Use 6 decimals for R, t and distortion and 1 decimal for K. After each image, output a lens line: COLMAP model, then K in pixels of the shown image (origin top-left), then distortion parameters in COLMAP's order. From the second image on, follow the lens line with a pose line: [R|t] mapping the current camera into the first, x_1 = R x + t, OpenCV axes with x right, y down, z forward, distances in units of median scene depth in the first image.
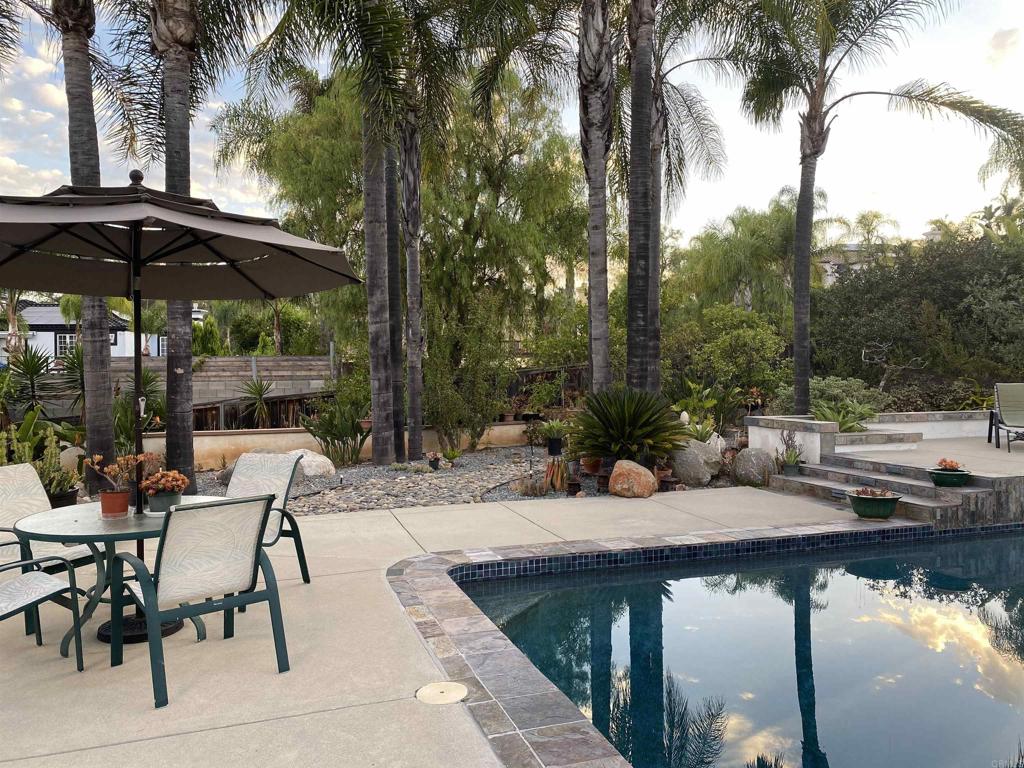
lens RADIAL K [[786.7, 0, 511.9], [0, 786.7, 383.0], [0, 0, 1]] dist [0.001479, 0.001159]
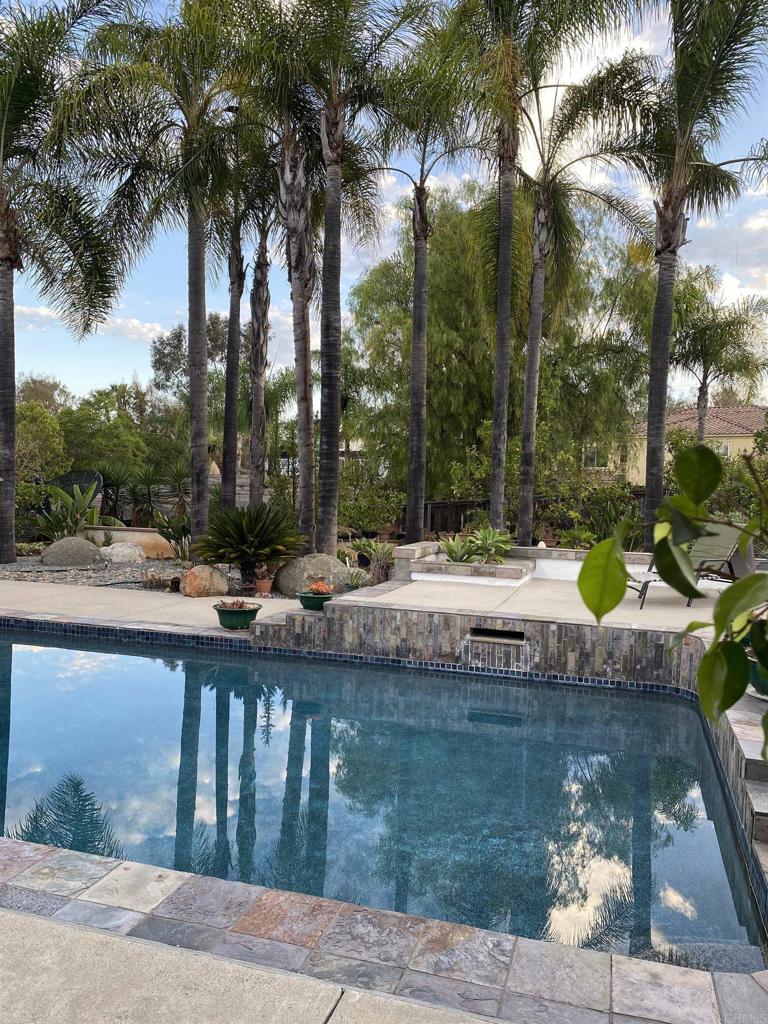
lens RADIAL K [[786.7, 0, 384.5], [0, 786.7, 512.4], [0, 0, 1]] dist [0.001479, 0.001159]
pose [[0.817015, 0.042847, -0.575023, 1.243195], [-0.041724, 0.999014, 0.015157, -0.010251], [0.575105, 0.011609, 0.817997, 0.246823]]
